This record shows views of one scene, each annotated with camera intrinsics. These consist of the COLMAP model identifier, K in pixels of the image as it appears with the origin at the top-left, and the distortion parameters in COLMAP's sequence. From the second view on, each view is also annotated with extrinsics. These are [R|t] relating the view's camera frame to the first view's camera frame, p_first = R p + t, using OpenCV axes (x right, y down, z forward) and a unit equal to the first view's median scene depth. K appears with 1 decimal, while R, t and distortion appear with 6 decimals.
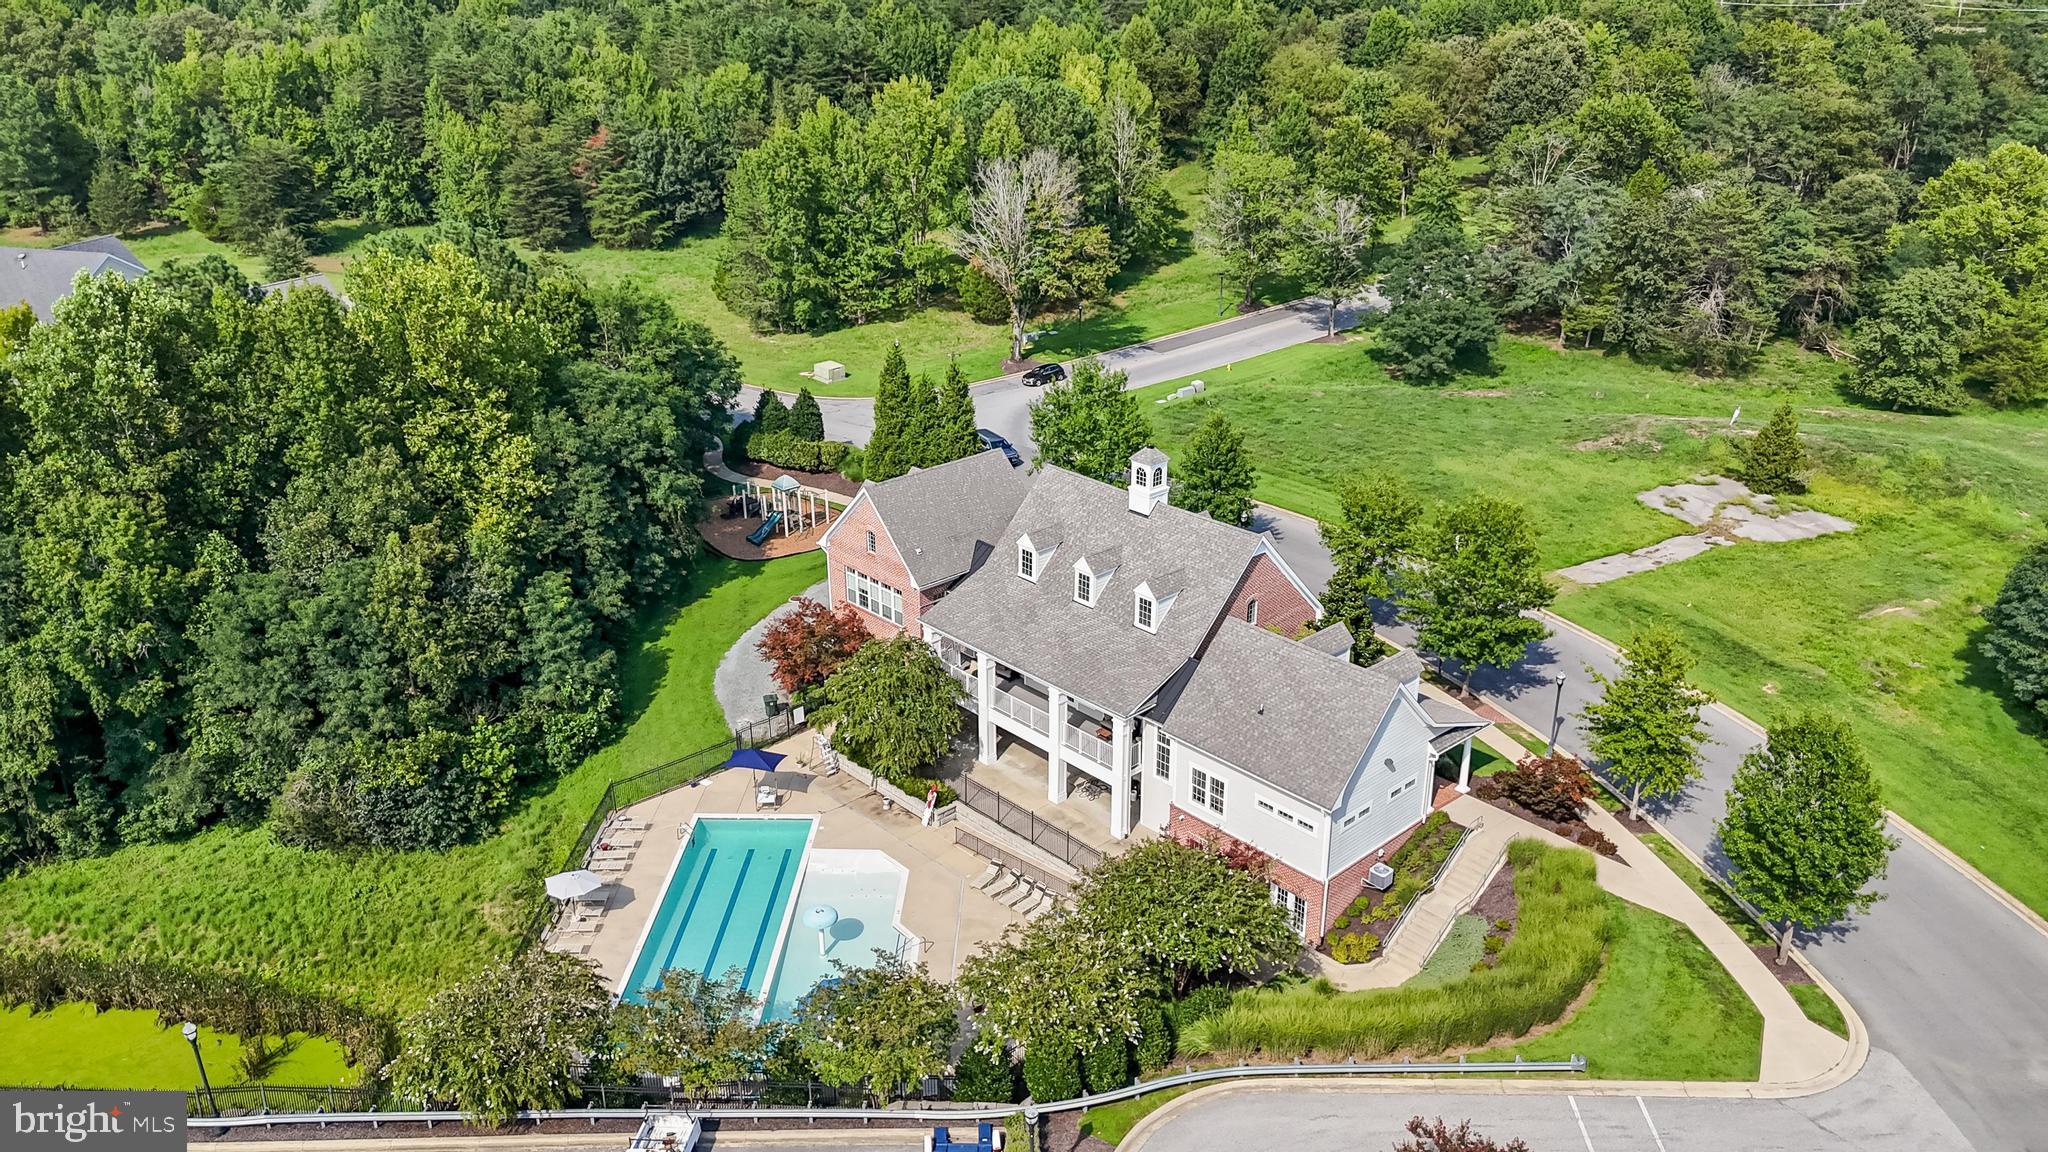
lens RADIAL K [[1461.2, 0, 1018.2], [0, 1461.2, 593.0], [0, 0, 1]] dist [0.038961, -0.021191]
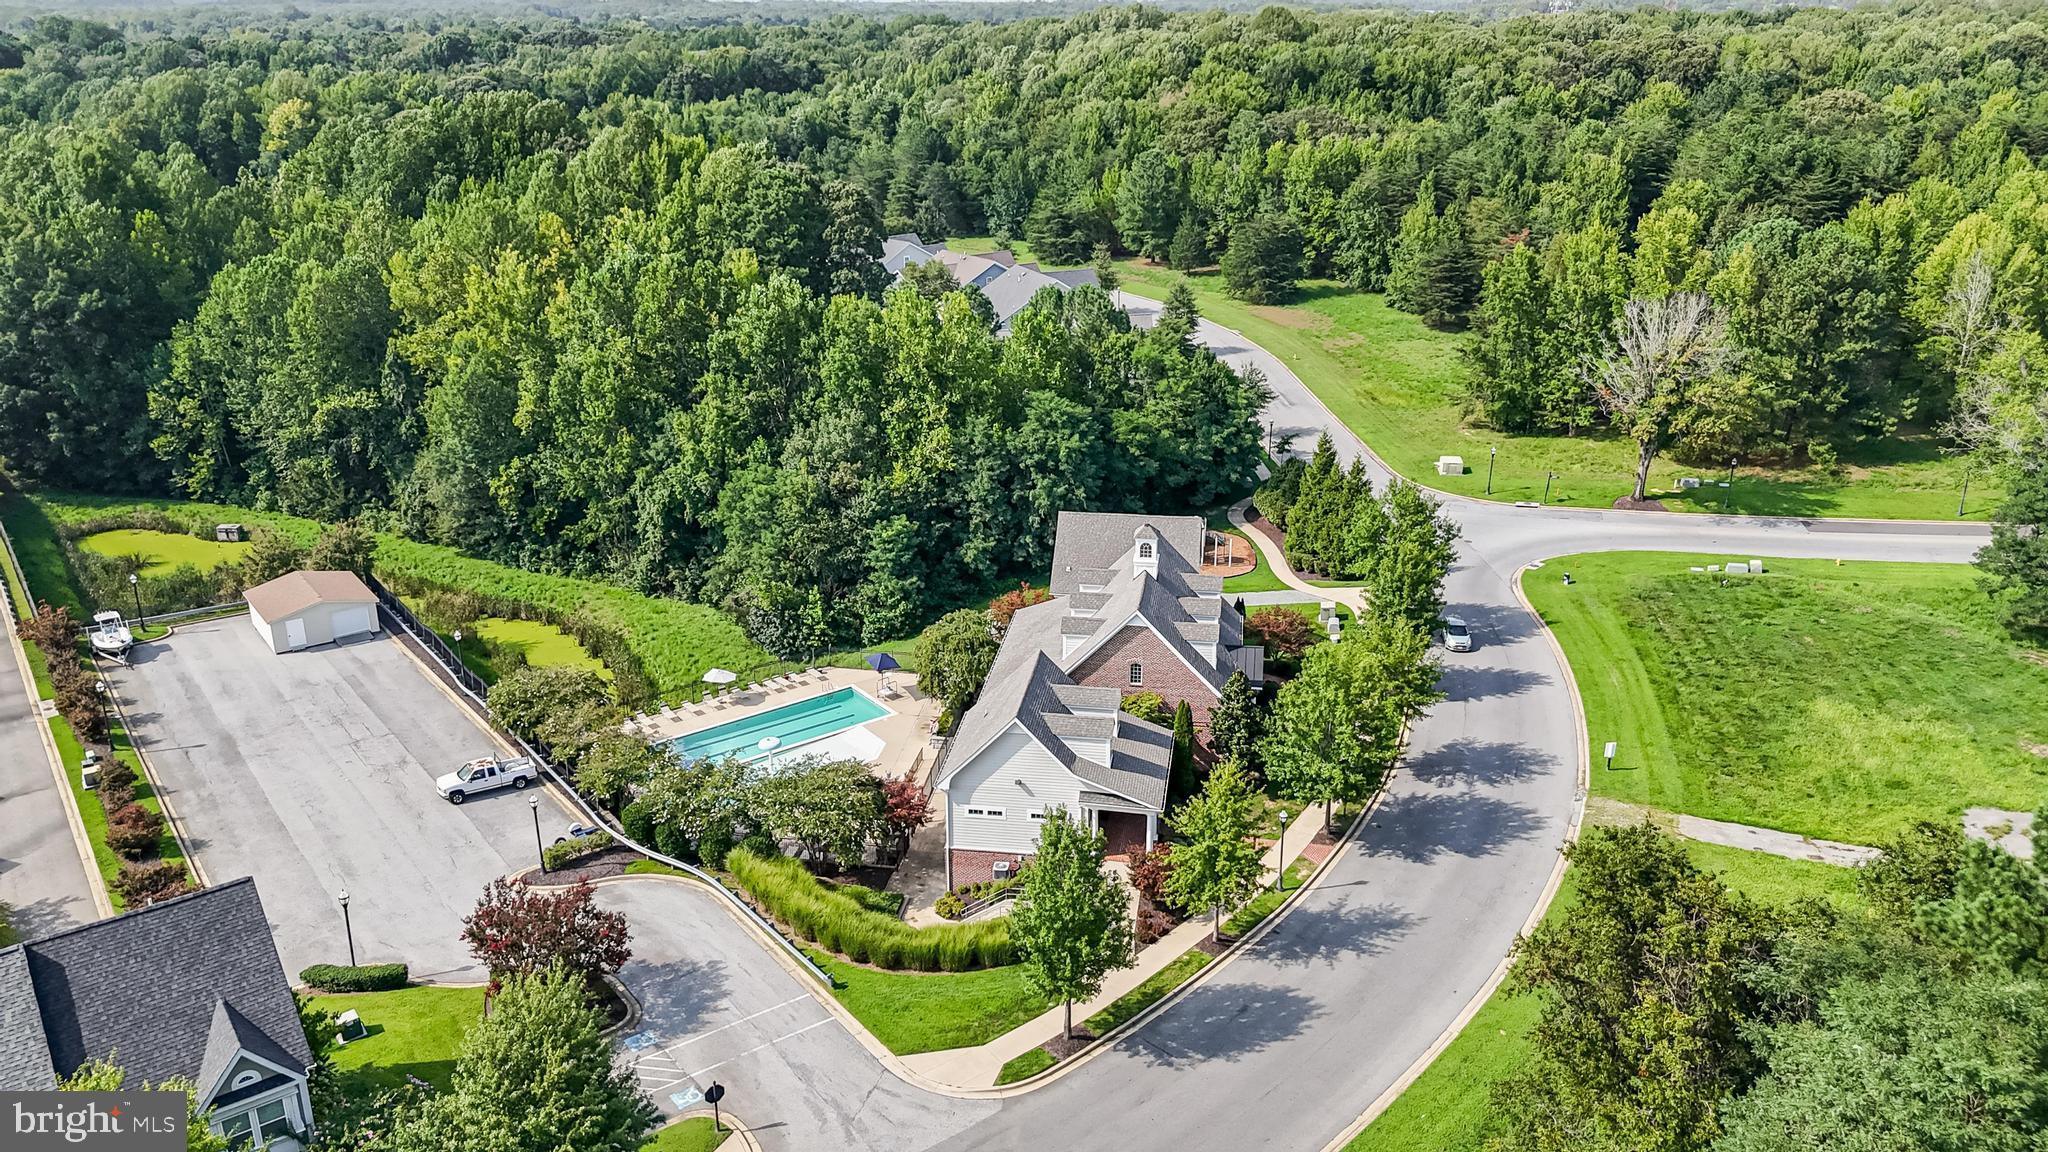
lens RADIAL K [[1461.2, 0, 1026.4], [0, 1461.2, 569.9], [0, 0, 1]] dist [0.038961, -0.021191]
pose [[0.652122, 0.271397, -0.707871, 0.564763], [-0.314968, 0.946317, 0.072654, -0.075888], [0.689588, 0.175578, 0.702596, 0.058404]]
